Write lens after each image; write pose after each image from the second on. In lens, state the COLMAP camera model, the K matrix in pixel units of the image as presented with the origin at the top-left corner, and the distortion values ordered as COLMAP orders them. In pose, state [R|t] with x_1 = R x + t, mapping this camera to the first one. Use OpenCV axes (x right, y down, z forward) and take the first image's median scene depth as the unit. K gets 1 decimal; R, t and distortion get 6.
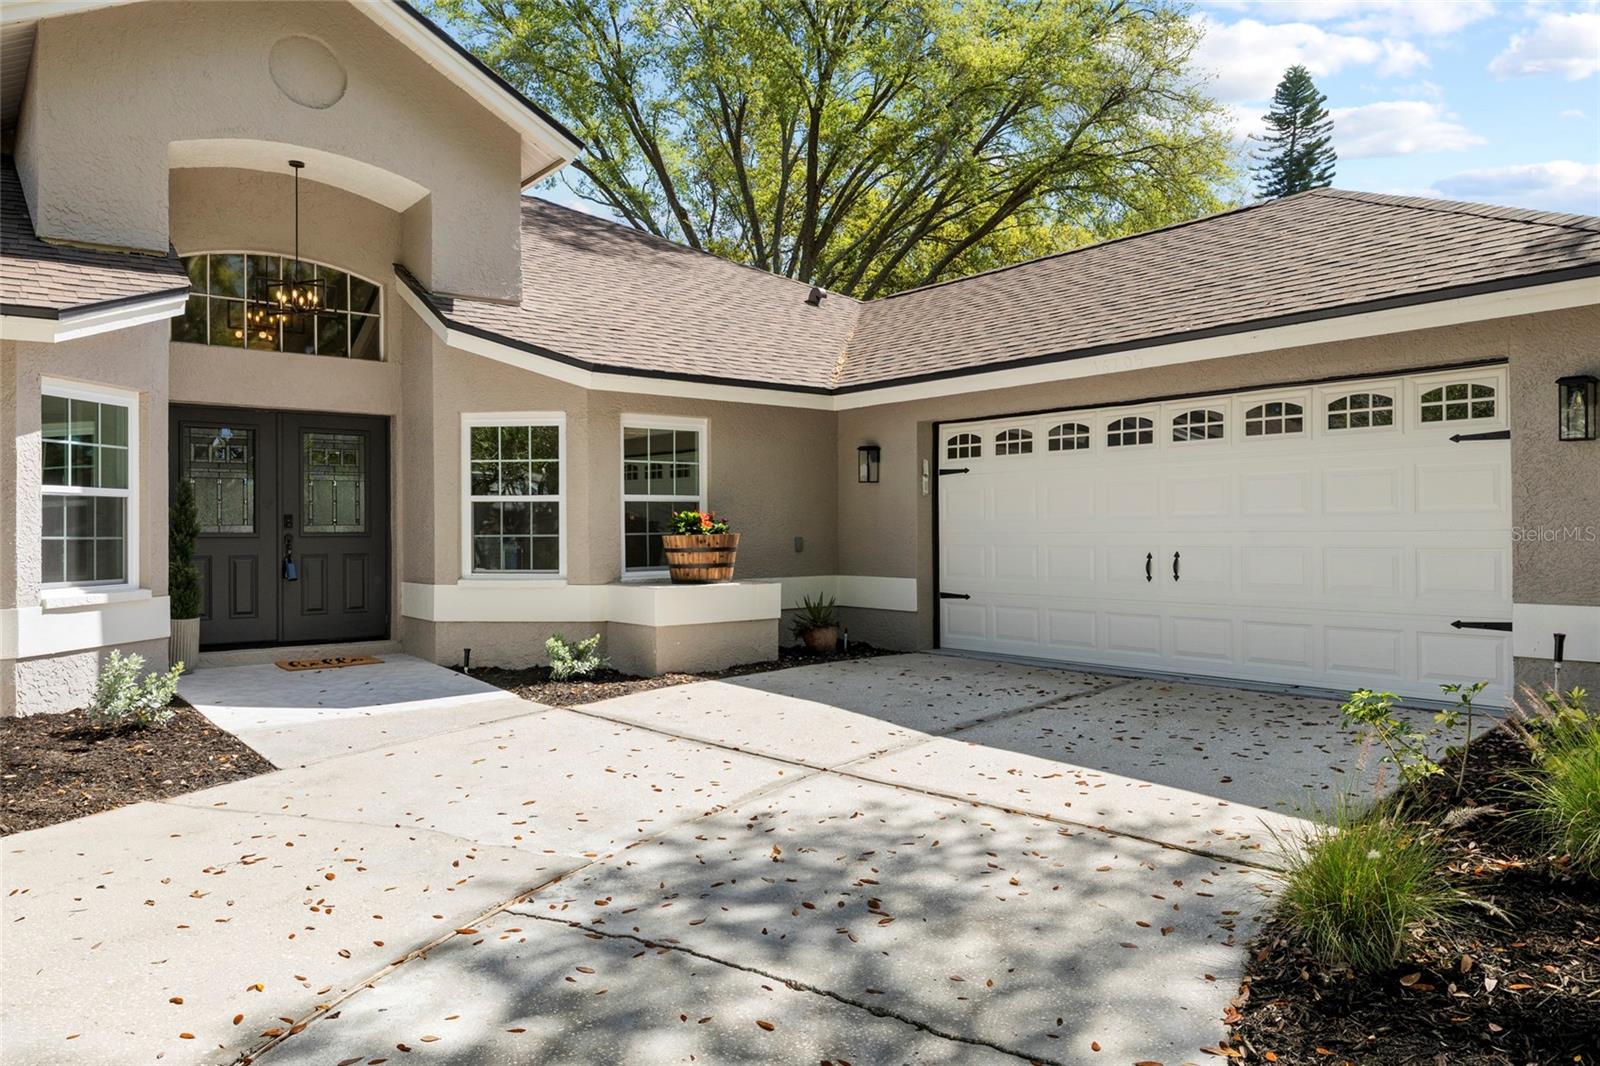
lens RADIAL K [[1077.7, 0, 803.1], [0, 1077.7, 528.6], [0, 0, 1]] dist [-0.005203, 0.001988]
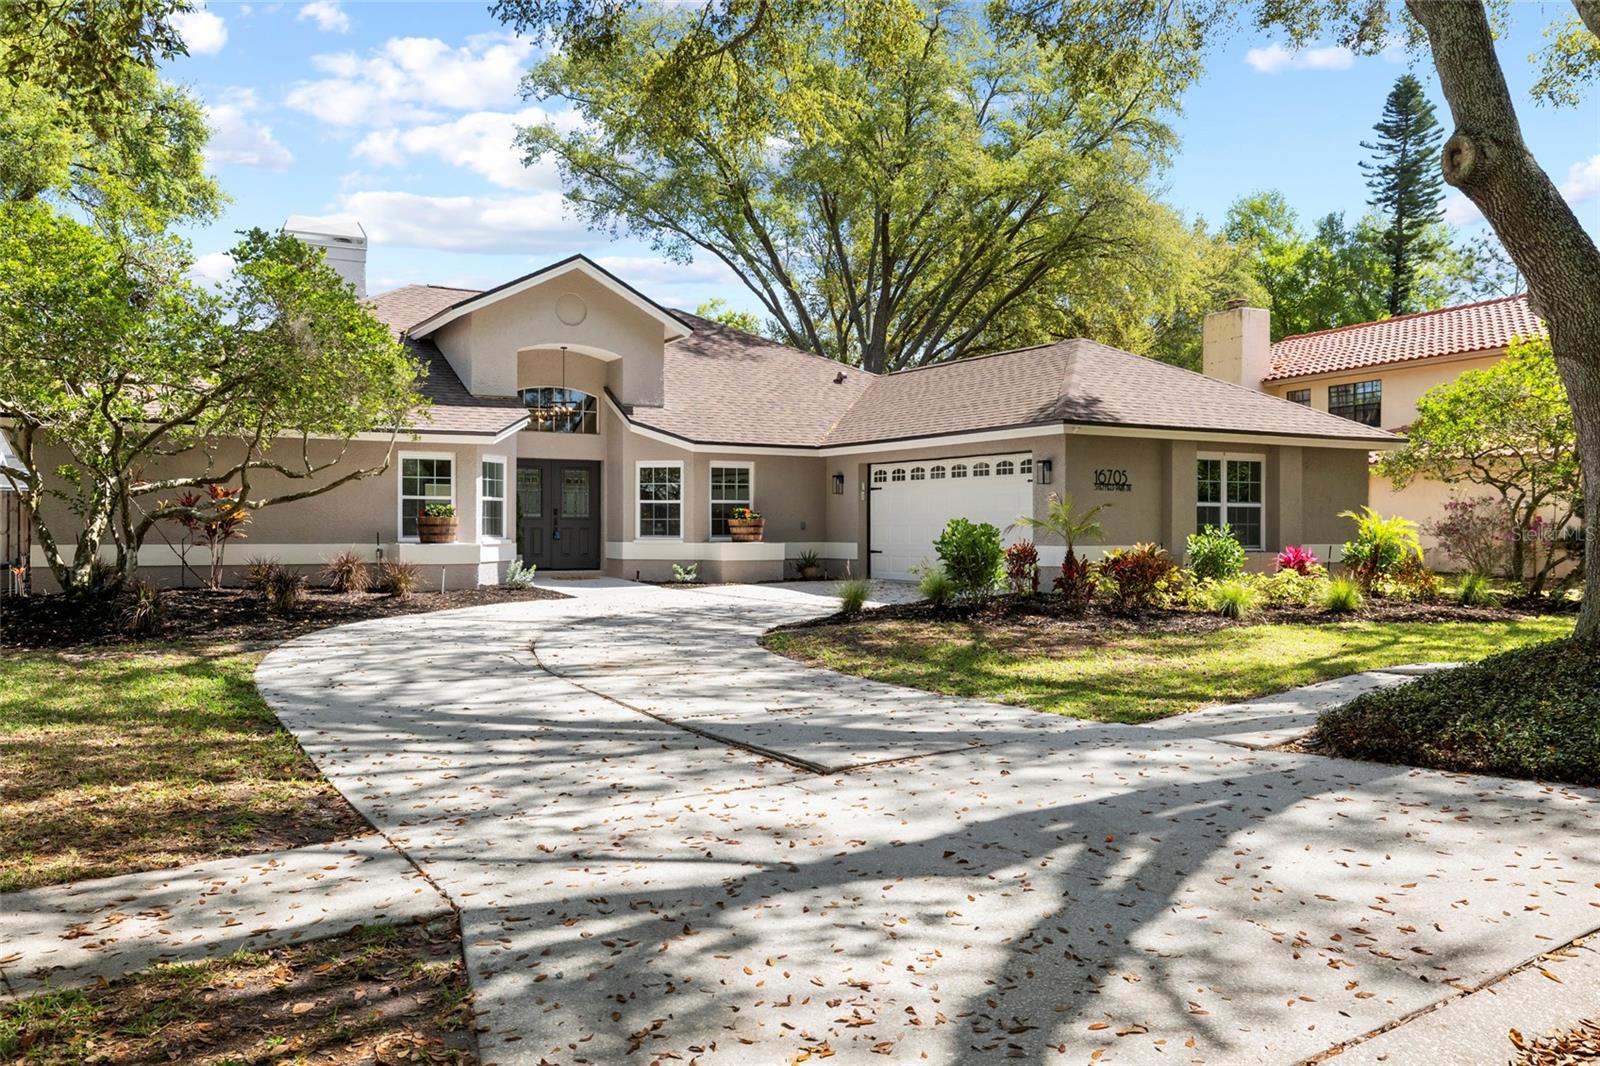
lens RADIAL K [[1288.7, 0, 799.0], [0, 1288.7, 533.1], [0, 0, 1]] dist [0.000766, 0.002483]
pose [[0.987846, 0.009210, -0.155162, 0.389969], [-0.008679, 0.999954, 0.004102, 0.020799], [0.155193, -0.002706, 0.987881, -1.438264]]
